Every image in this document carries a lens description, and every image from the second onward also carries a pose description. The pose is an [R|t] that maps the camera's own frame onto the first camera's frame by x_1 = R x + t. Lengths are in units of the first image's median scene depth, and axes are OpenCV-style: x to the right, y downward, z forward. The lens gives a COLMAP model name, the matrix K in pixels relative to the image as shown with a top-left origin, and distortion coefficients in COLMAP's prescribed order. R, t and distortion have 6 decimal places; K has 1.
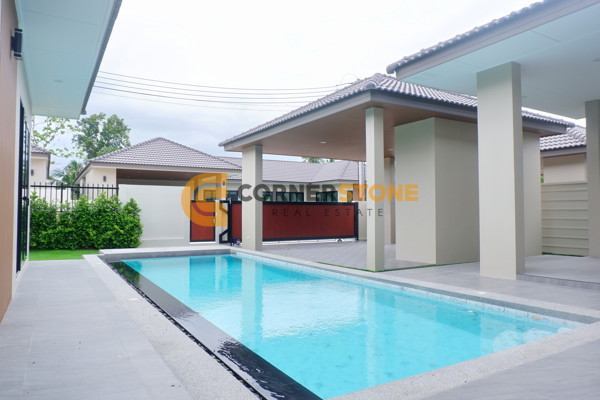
lens RADIAL K [[433.1, 0, 300.0], [0, 433.1, 200.0], [0, 0, 1]] dist [-0.043978, -0.001091]
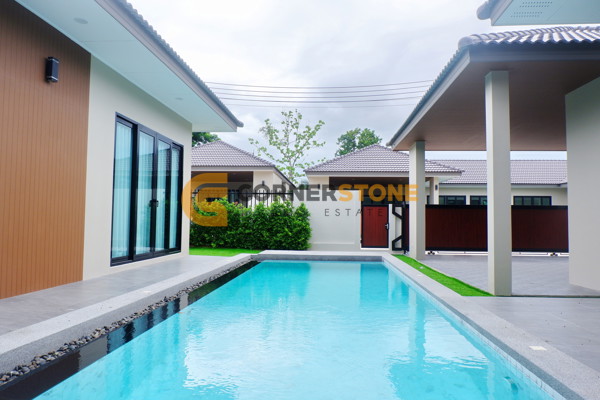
lens RADIAL K [[418.9, 0, 300.0], [0, 418.9, 200.0], [0, 0, 1]] dist [-0.008407, -0.002835]
pose [[0.823189, -0.015472, -0.567556, 0.173243], [0.006470, 0.999819, -0.017872, 0.006606], [0.567730, 0.011040, 0.823141, 0.142613]]
